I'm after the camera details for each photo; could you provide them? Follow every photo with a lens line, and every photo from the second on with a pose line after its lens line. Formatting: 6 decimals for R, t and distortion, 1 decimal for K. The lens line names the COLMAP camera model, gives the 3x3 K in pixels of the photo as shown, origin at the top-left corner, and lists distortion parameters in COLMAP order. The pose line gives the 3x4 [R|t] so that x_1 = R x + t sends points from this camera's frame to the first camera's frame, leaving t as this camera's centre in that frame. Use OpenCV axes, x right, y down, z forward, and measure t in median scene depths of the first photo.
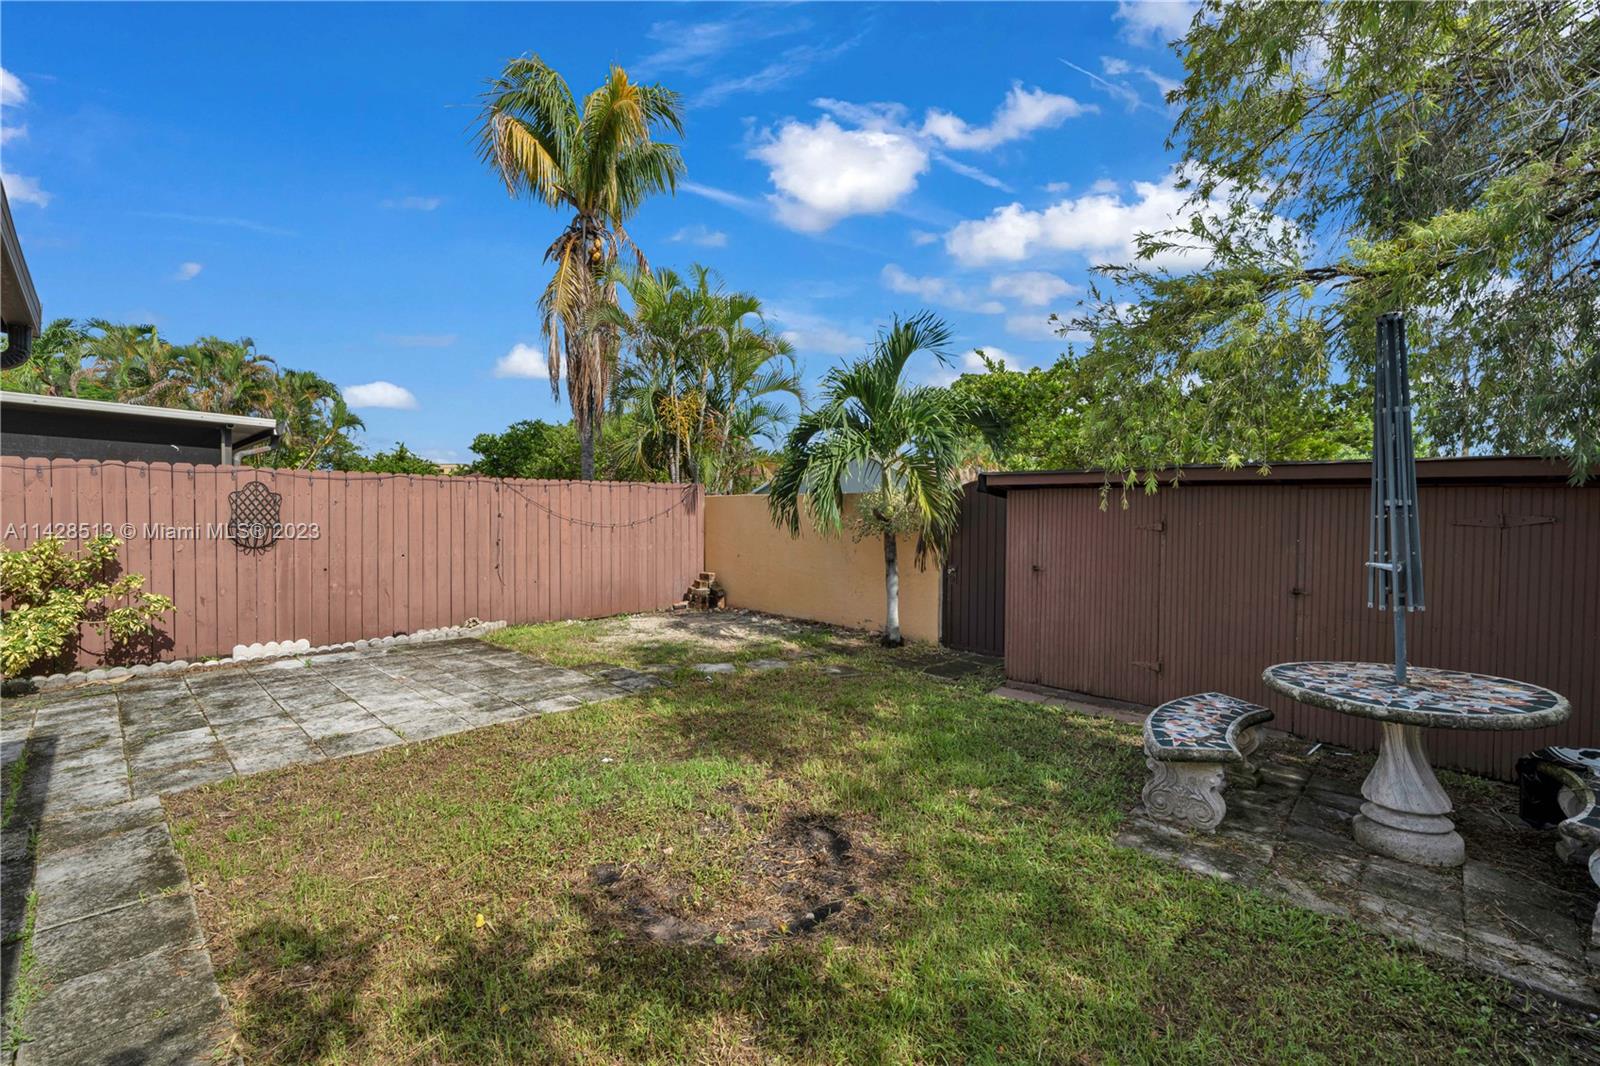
lens RADIAL K [[686.0, 0, 802.8], [0, 686.0, 518.8], [0, 0, 1]] dist [-0.000747, 0.000655]
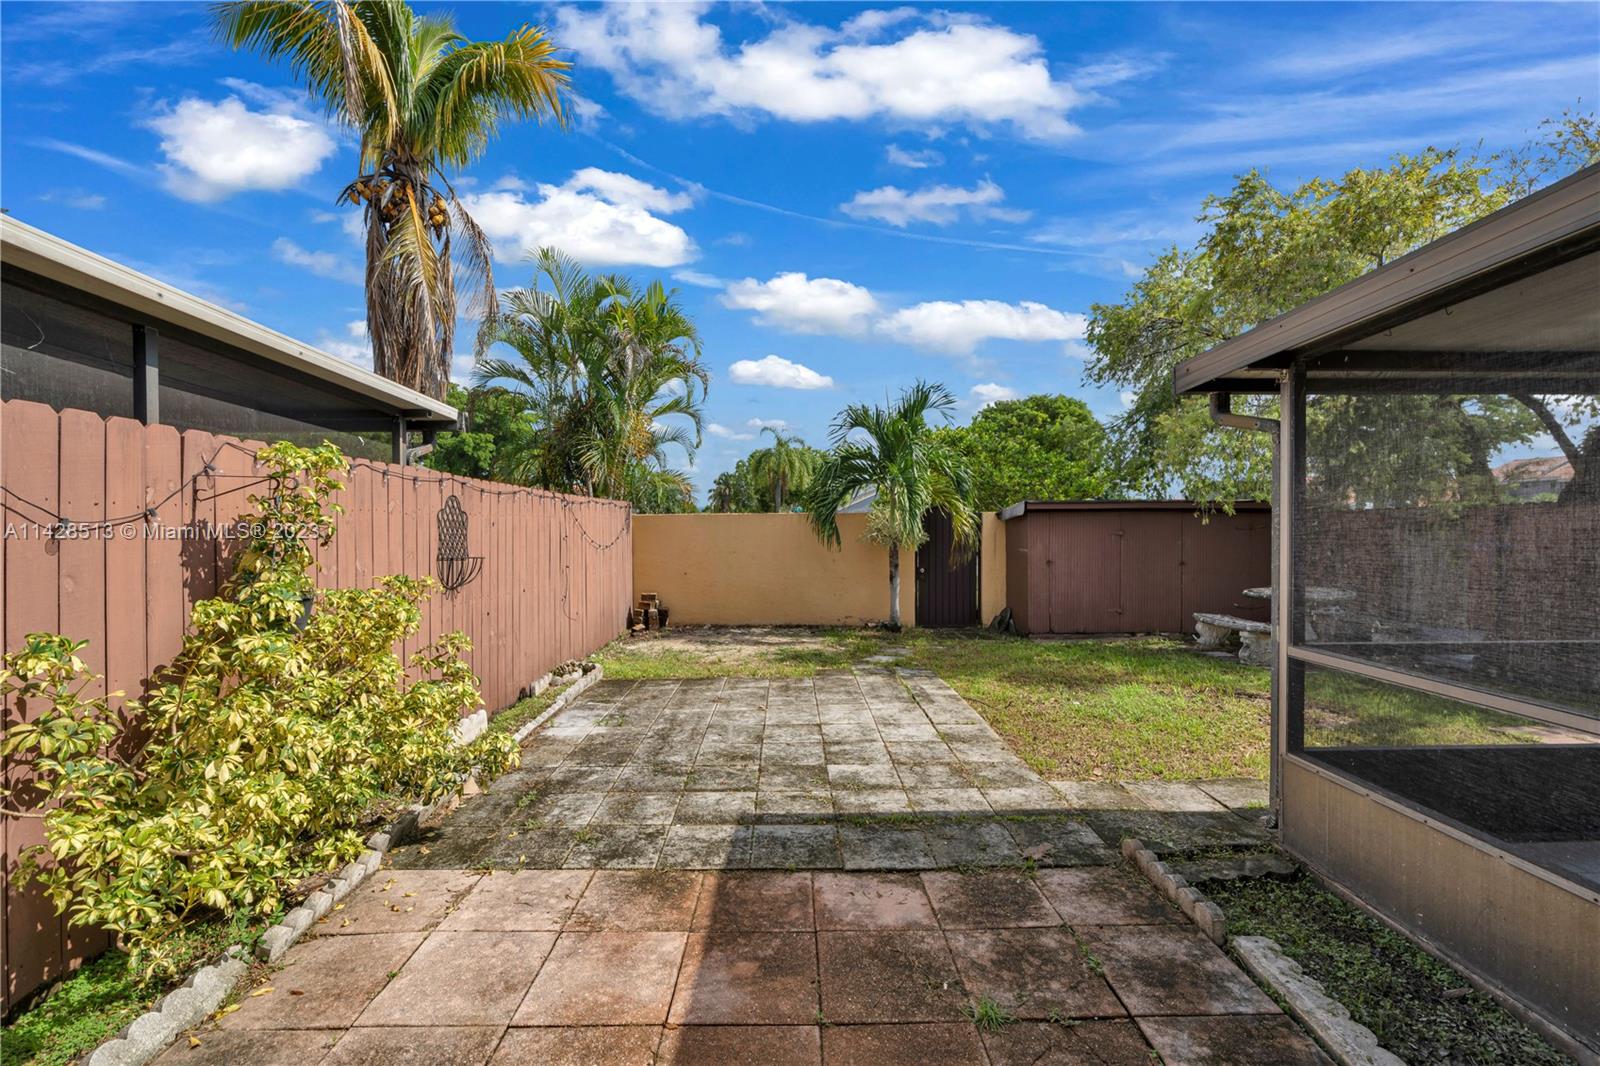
lens RADIAL K [[686.0, 0, 802.8], [0, 686.0, 518.8], [0, 0, 1]] dist [-0.000747, 0.000655]
pose [[0.702069, -0.002190, 0.712106, -1.626376], [0.019365, 0.999684, -0.016018, -0.016065], [-0.711846, 0.025036, 0.701889, 0.381898]]
